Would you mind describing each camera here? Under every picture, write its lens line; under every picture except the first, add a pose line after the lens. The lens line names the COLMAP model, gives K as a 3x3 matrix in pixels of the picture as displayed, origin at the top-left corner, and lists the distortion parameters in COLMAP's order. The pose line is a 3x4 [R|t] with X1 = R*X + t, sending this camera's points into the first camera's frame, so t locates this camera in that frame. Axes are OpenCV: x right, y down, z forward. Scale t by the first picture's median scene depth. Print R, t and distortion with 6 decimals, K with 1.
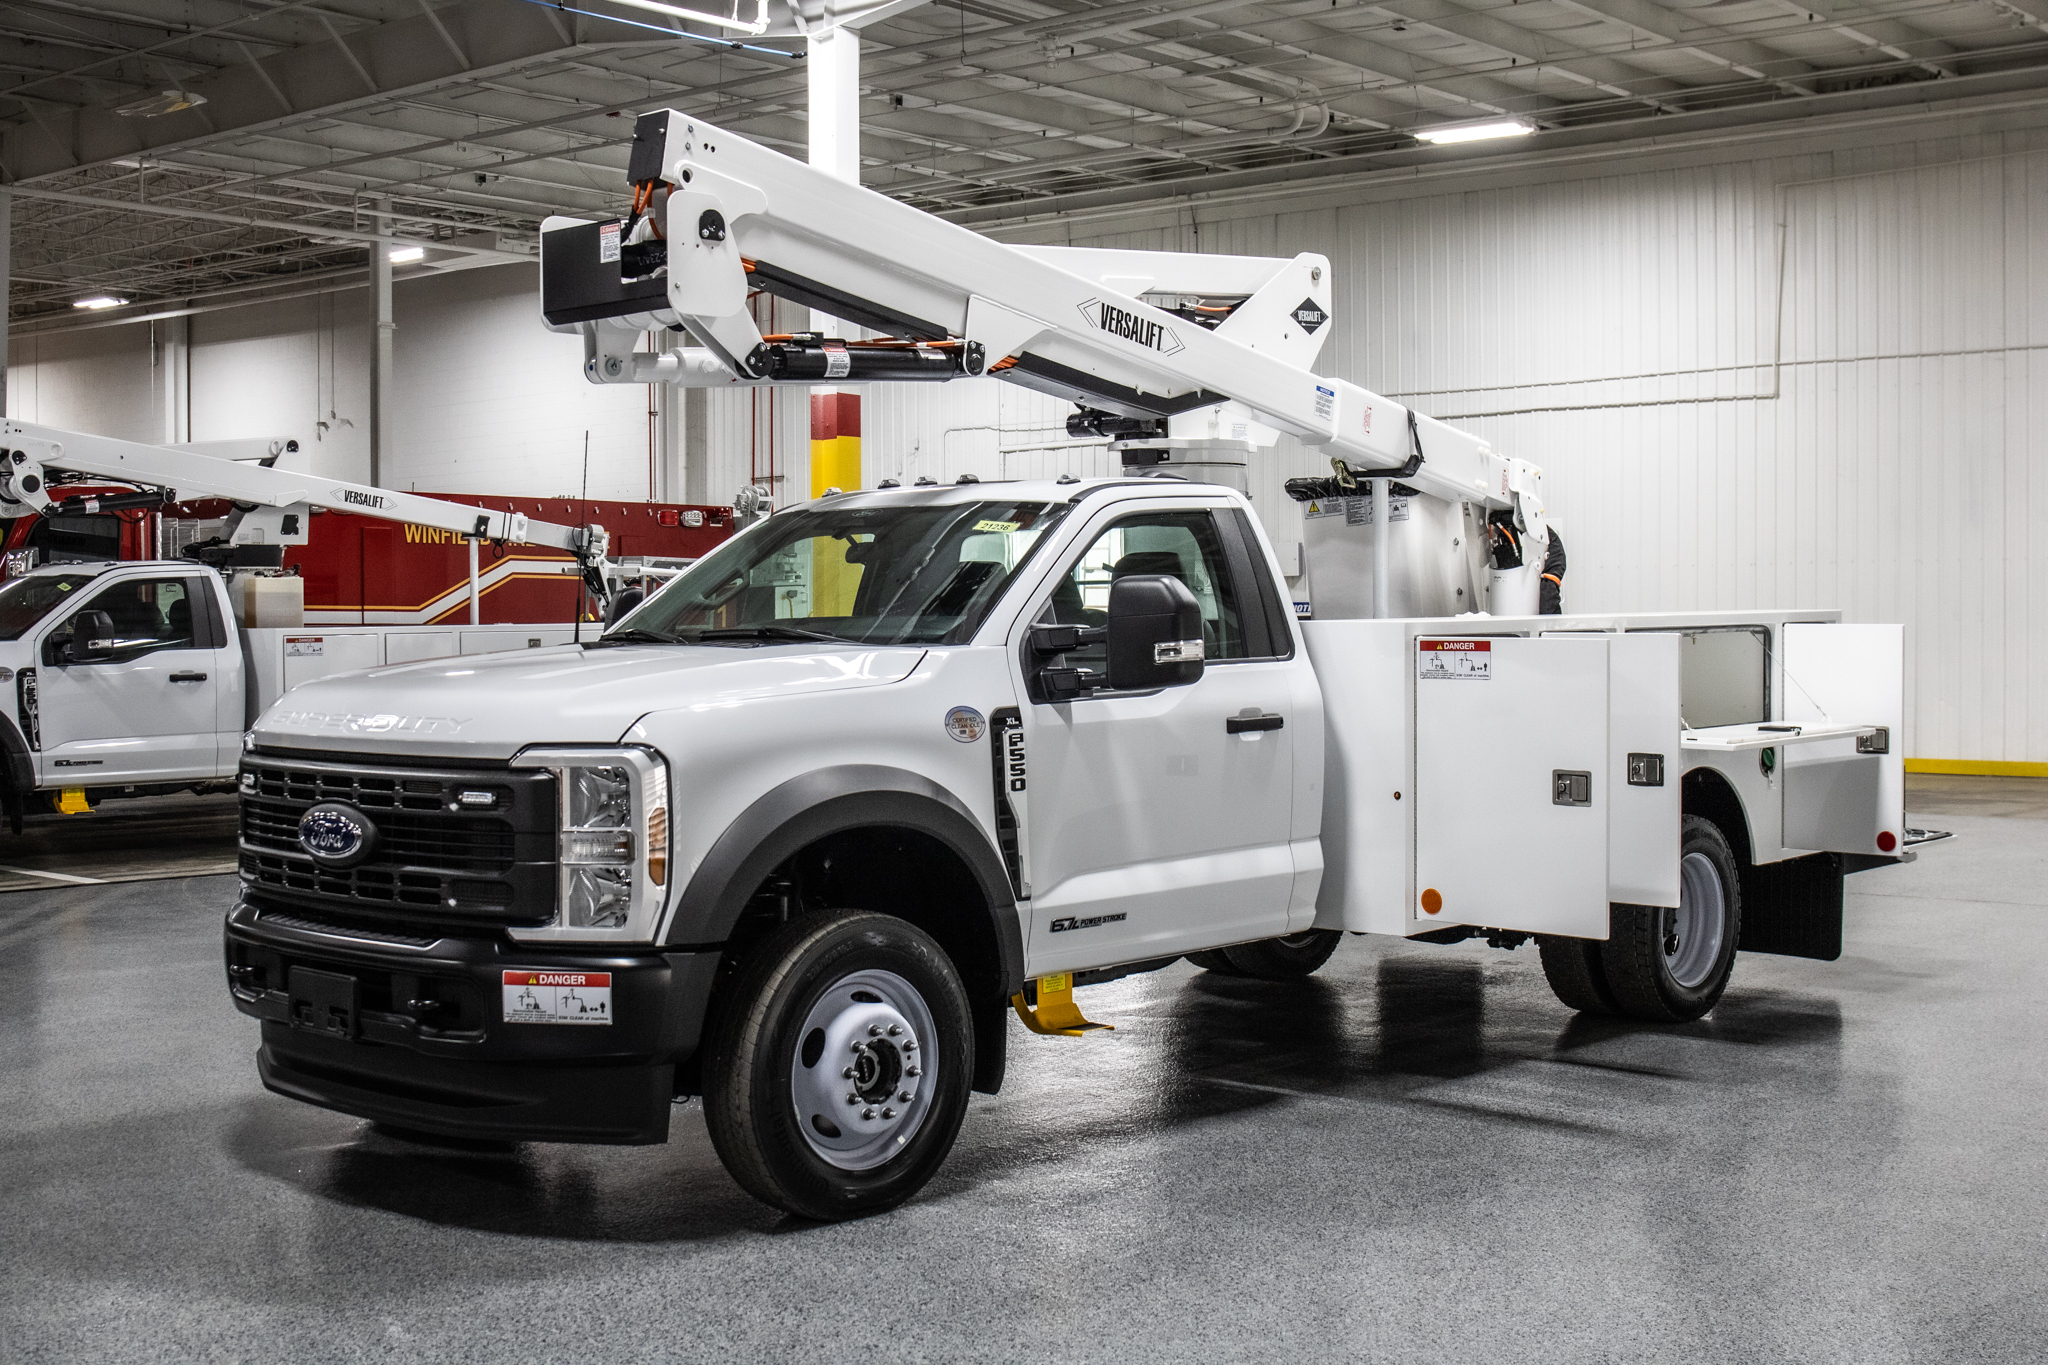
lens RADIAL K [[2463.6, 0, 1069.5], [0, 2463.6, 539.5], [0, 0, 1]] dist [-0.048823, 0.000000]
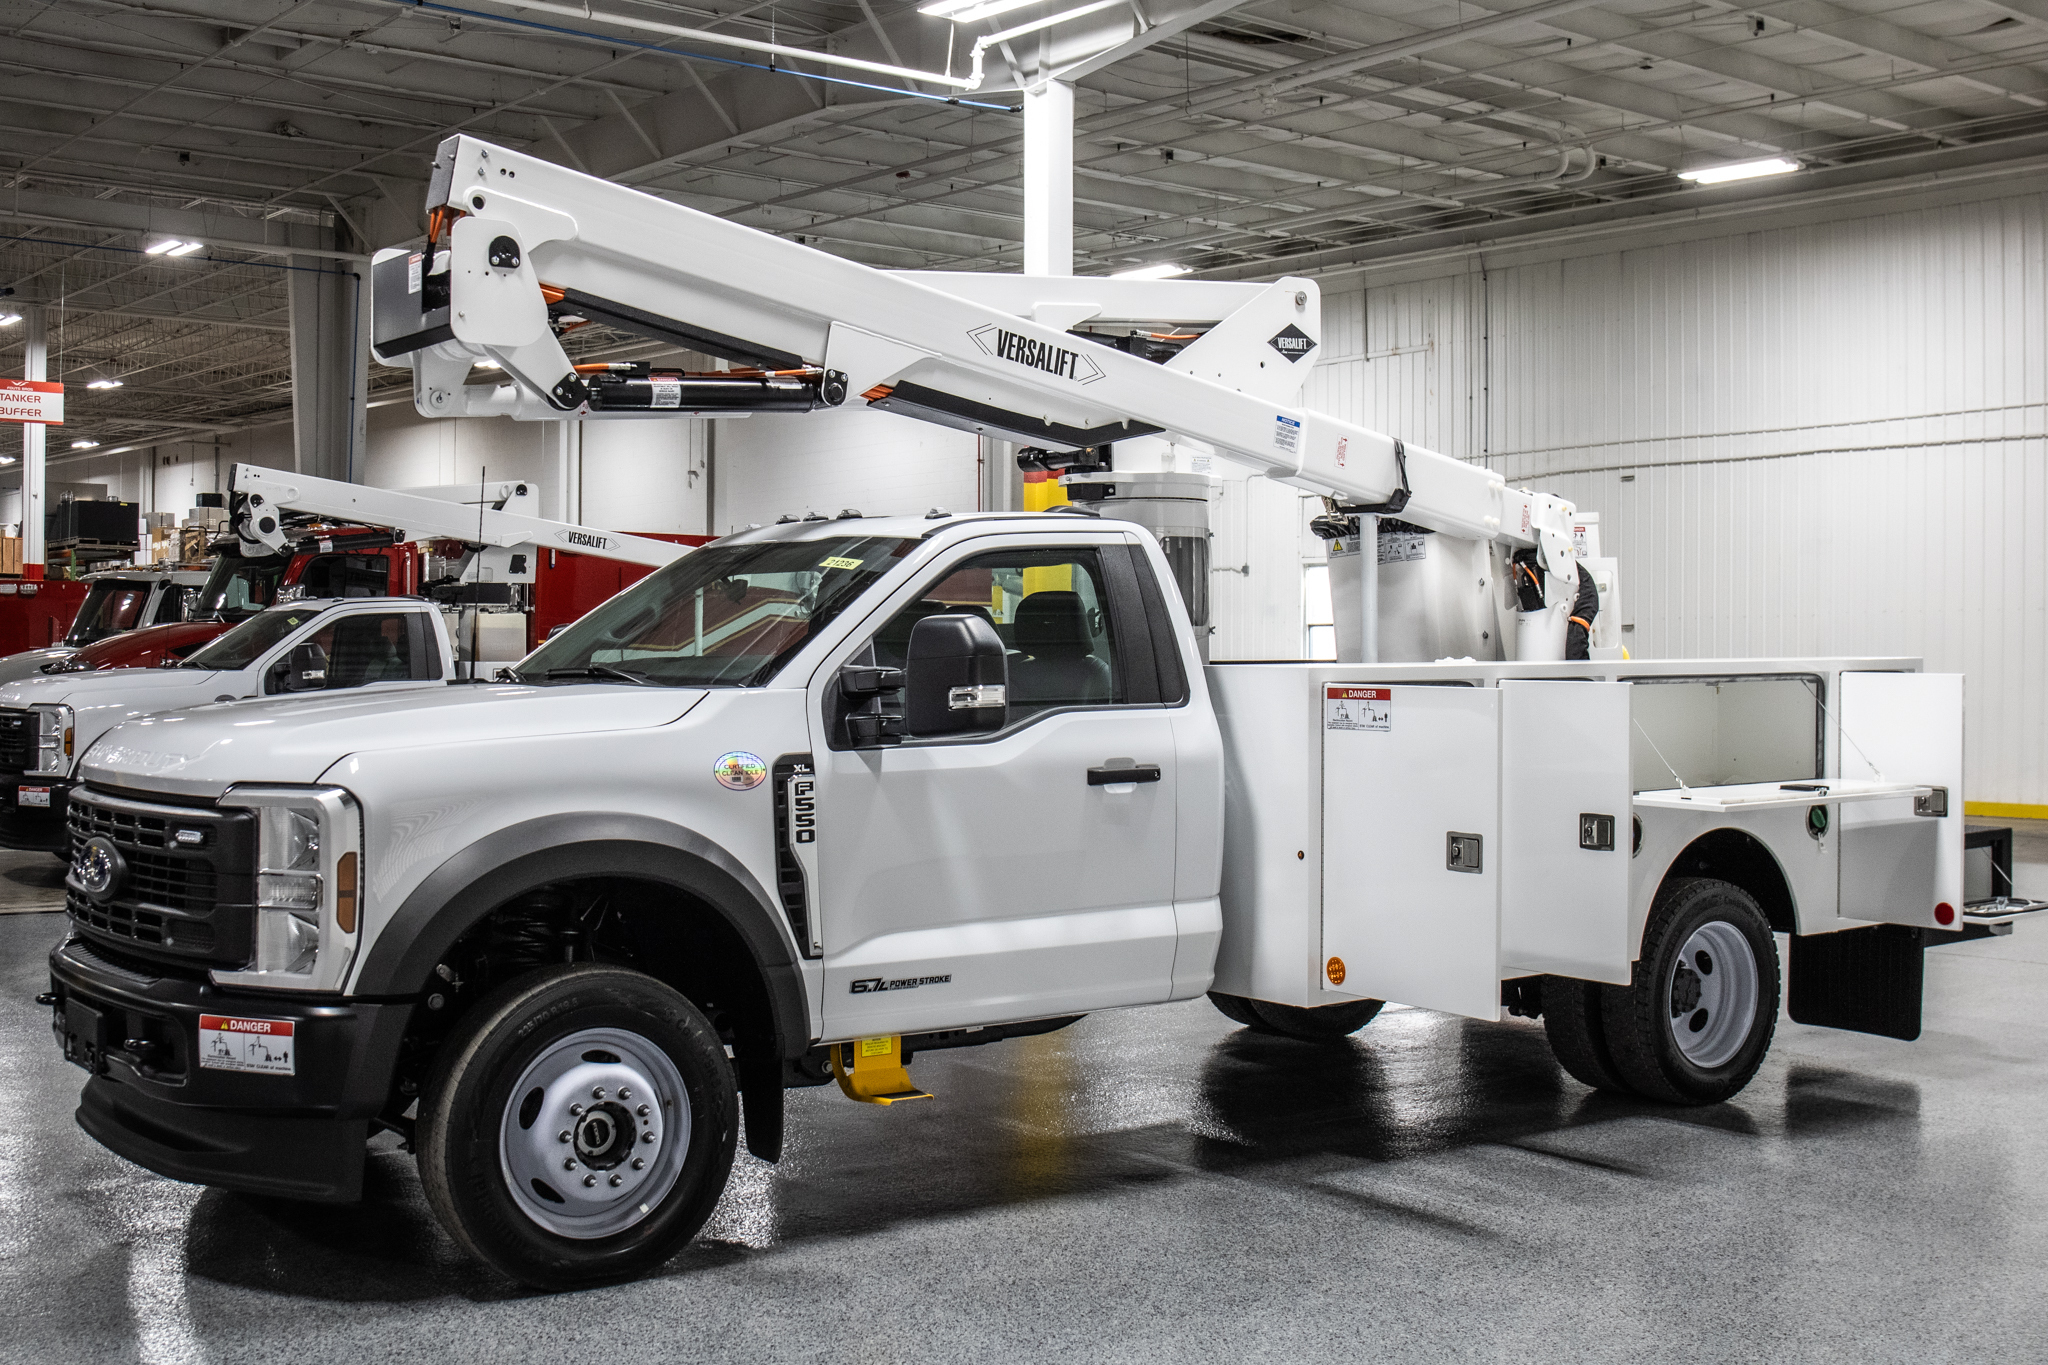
lens RADIAL K [[2338.5, 0, 1052.1], [0, 2338.5, 533.8], [0, 0, 1]] dist [-0.079227, 0.000000]
pose [[0.982881, -0.000833, -0.184238, 0.194326], [-0.003058, 0.999778, -0.020836, 0.001803], [0.184215, 0.021043, 0.982661, 0.112626]]
